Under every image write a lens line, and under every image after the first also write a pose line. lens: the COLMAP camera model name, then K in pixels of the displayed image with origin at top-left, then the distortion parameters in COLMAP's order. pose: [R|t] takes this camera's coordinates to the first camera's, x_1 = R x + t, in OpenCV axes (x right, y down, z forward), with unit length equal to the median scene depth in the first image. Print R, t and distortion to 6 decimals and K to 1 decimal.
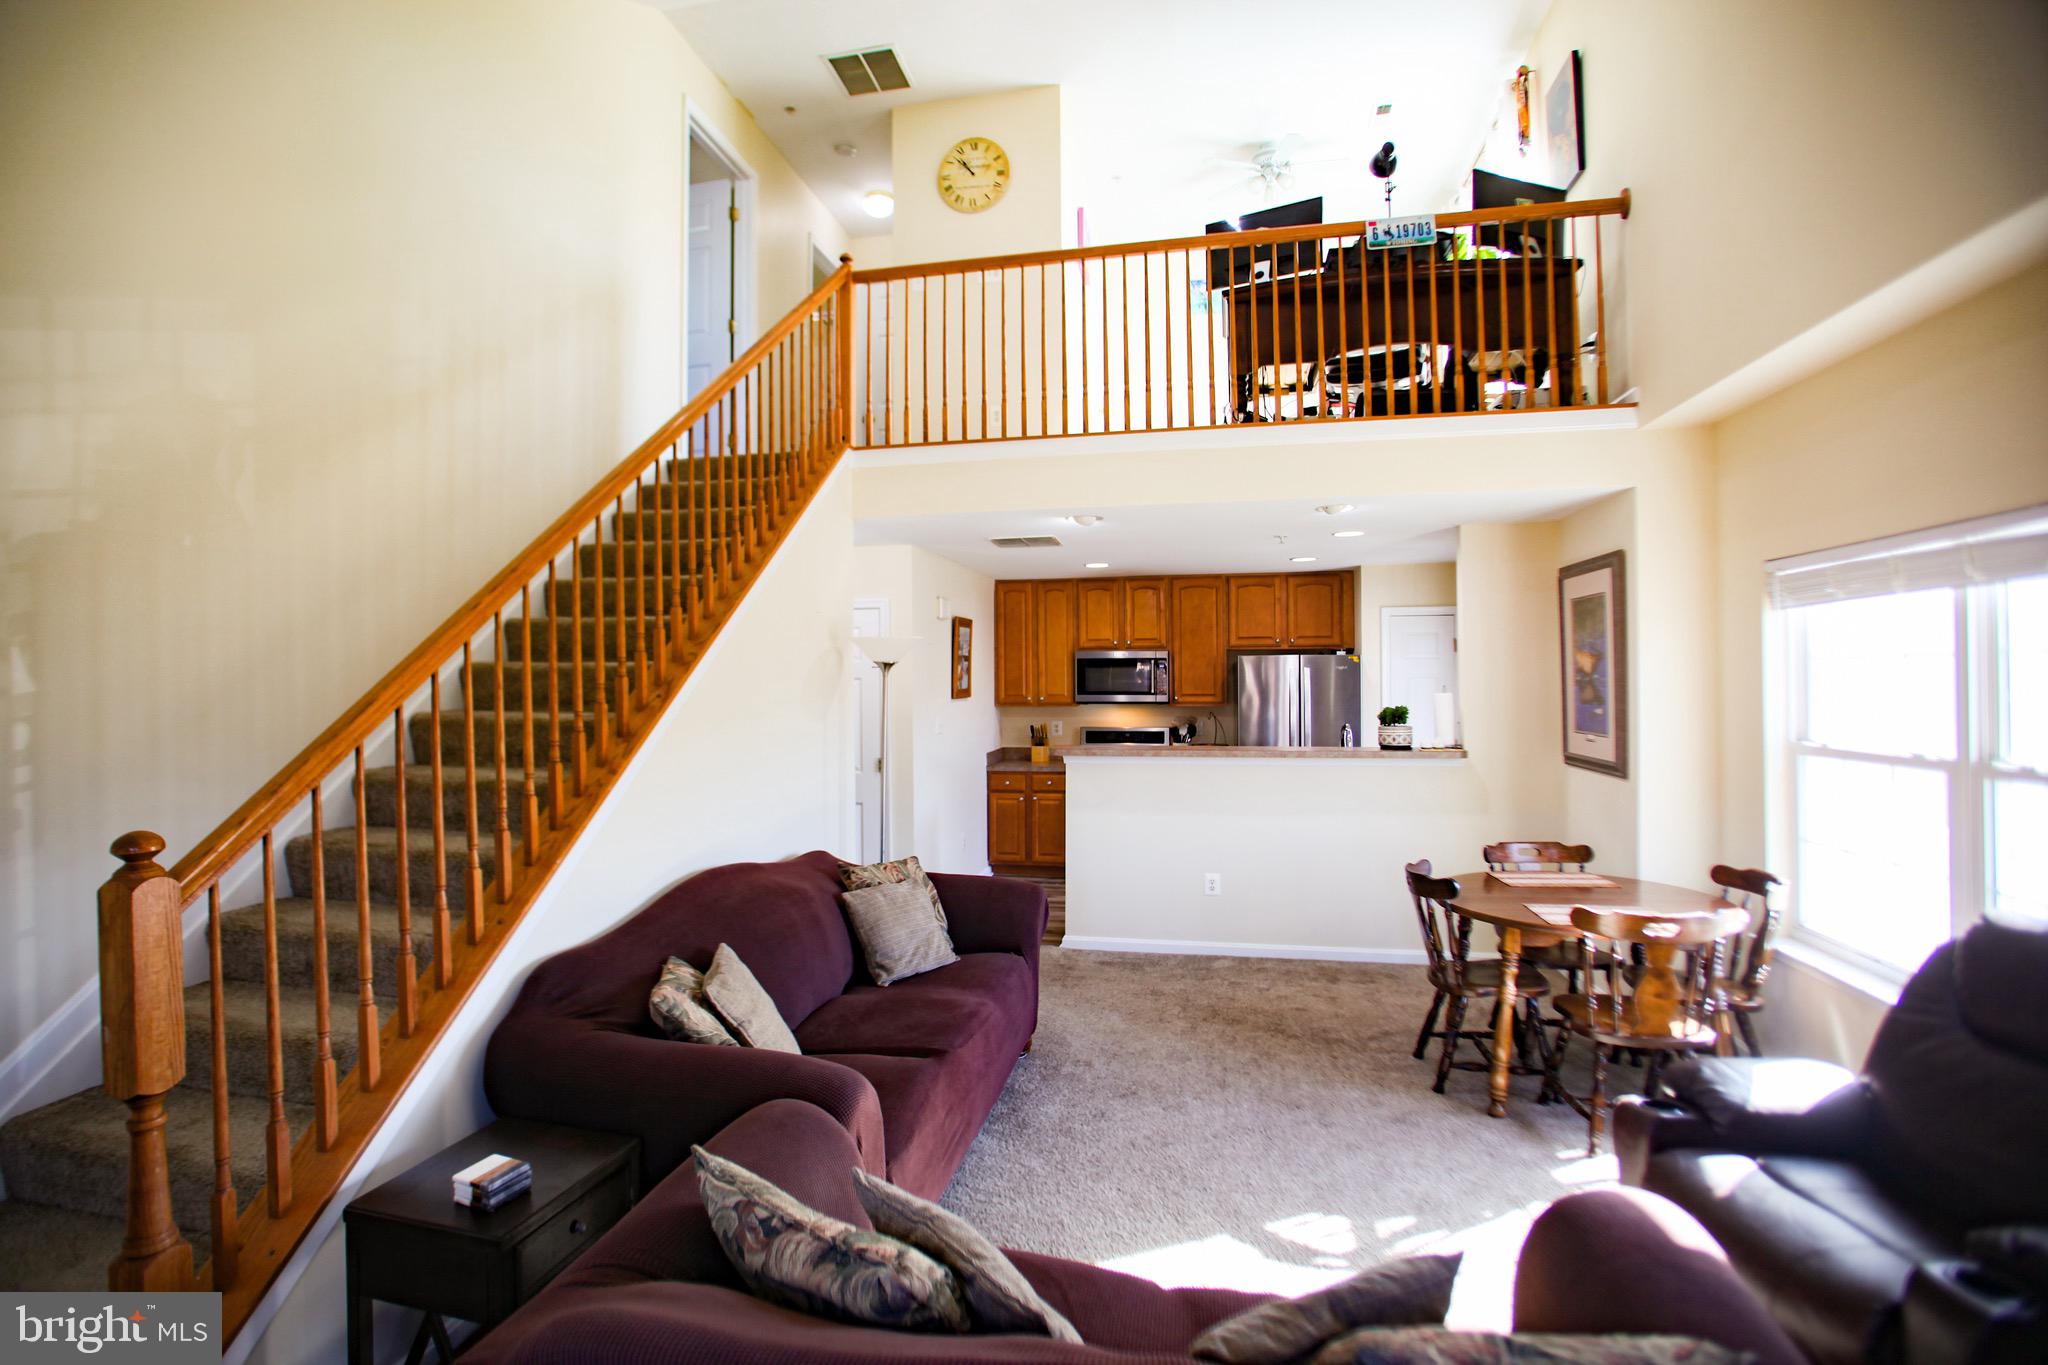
lens RADIAL K [[1007.7, 0, 997.8], [0, 1007.7, 672.1], [0, 0, 1]] dist [-0.040770, 0.000404]
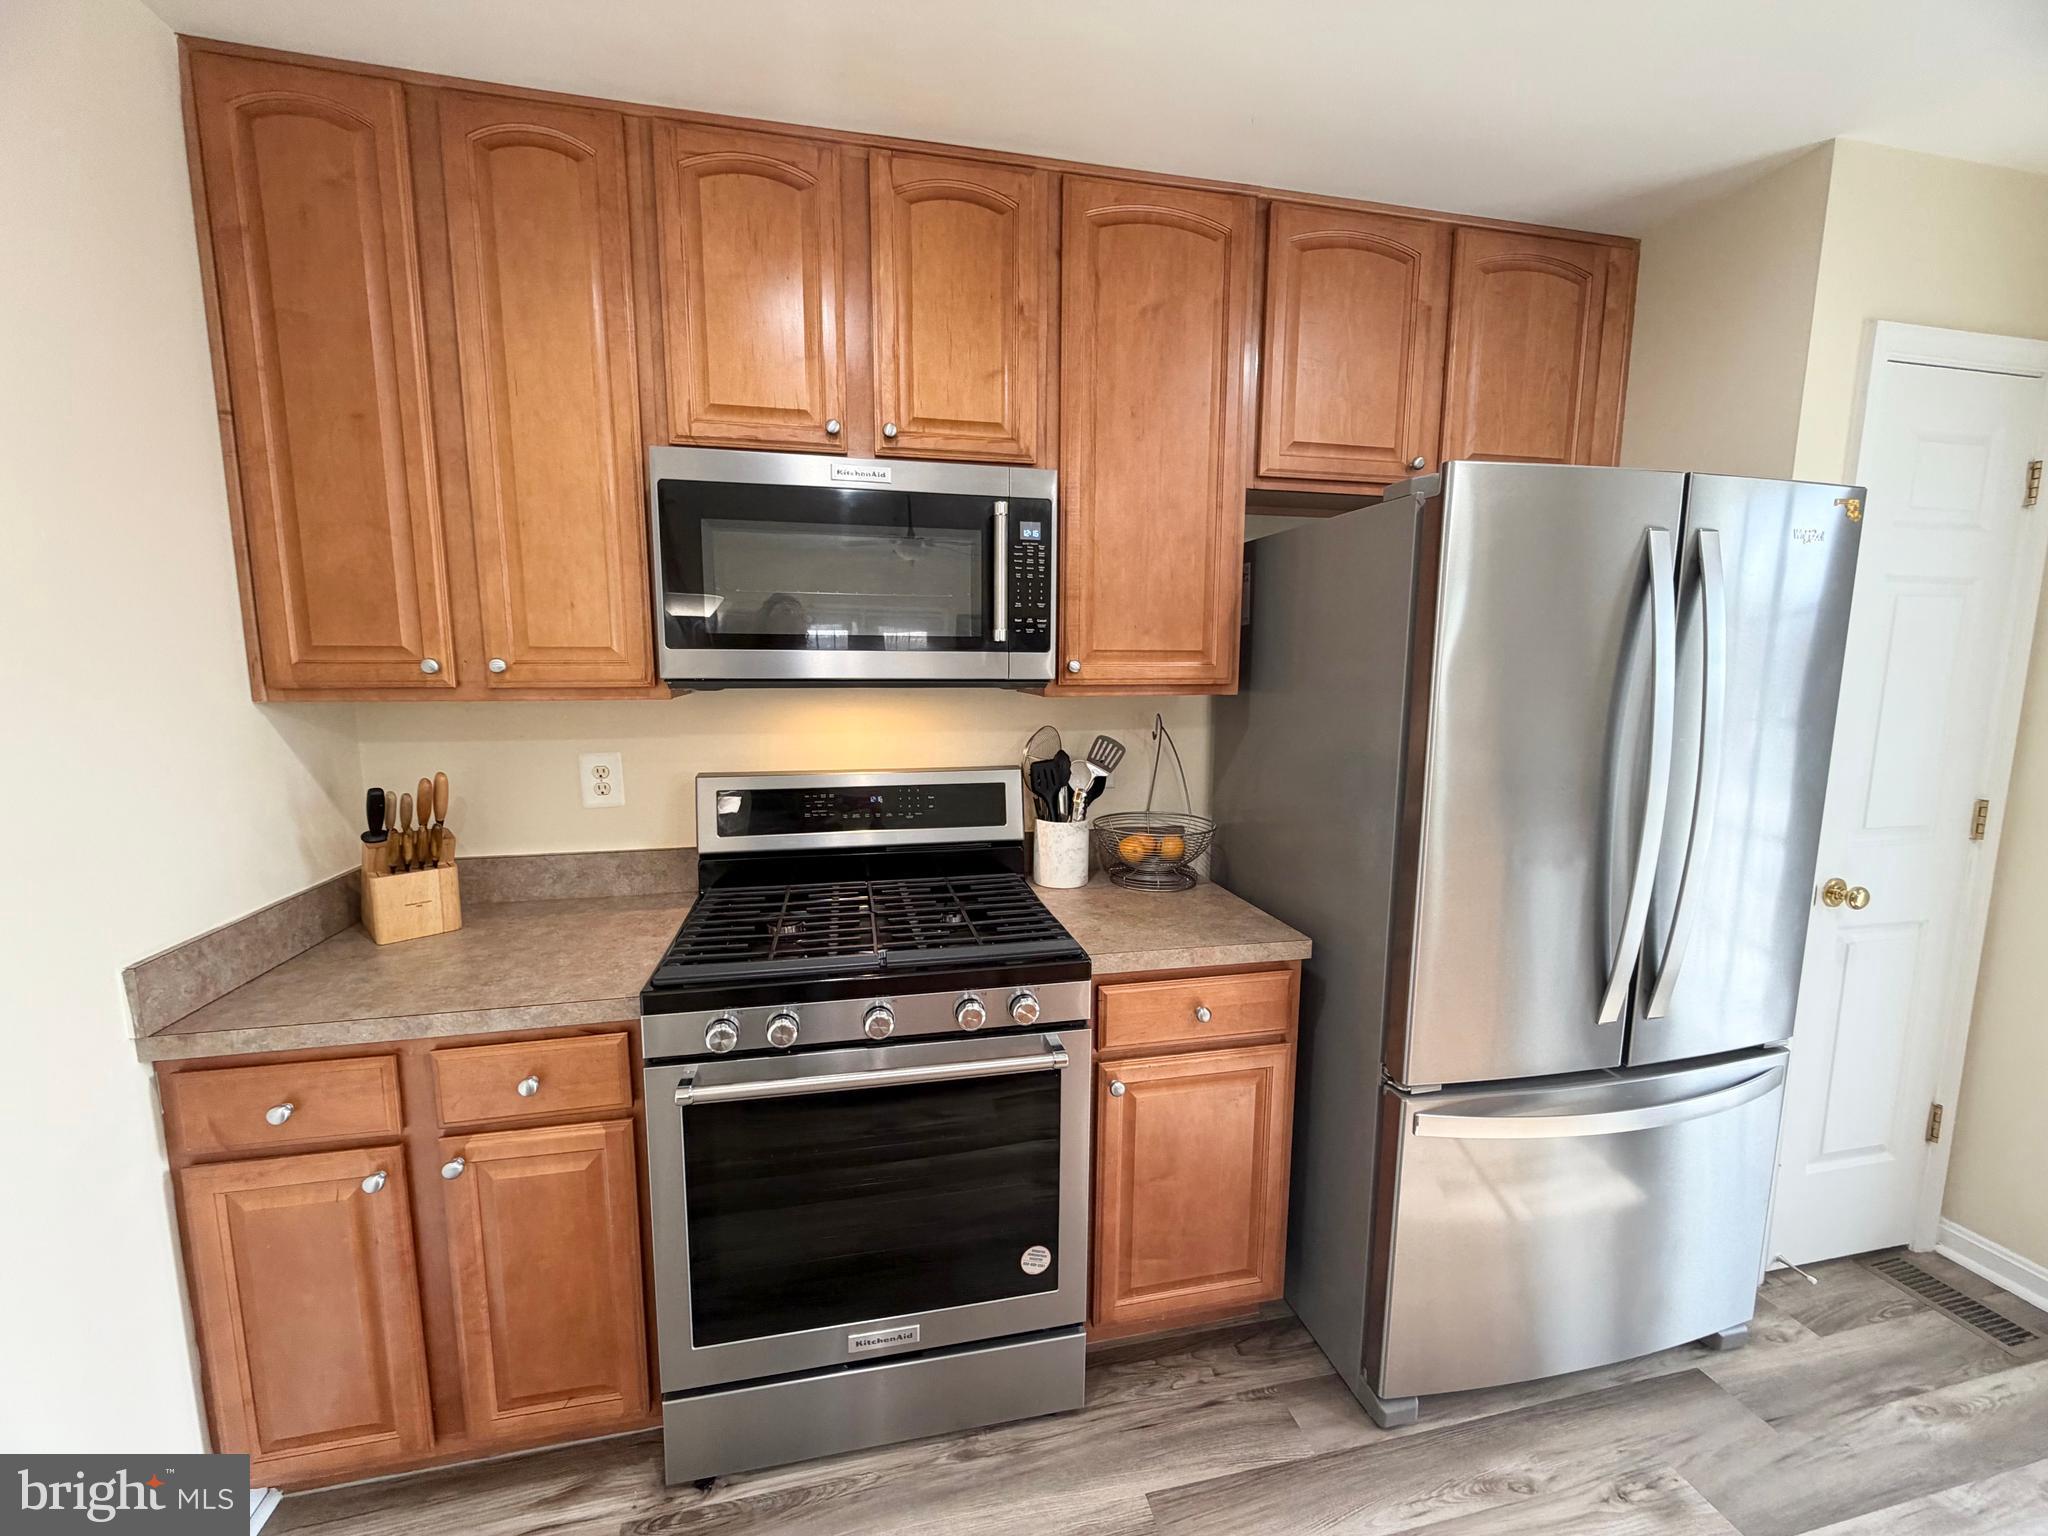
lens RADIAL K [[816.1, 0, 1016.9], [0, 816.1, 773.7], [0, 0, 1]] dist [0.002502, -0.000357]
pose [[0.909933, -0.046127, 0.412182, 0.100340], [-0.010607, 0.990883, 0.134305, 0.034141], [-0.414619, -0.126581, 0.901148, 1.094839]]
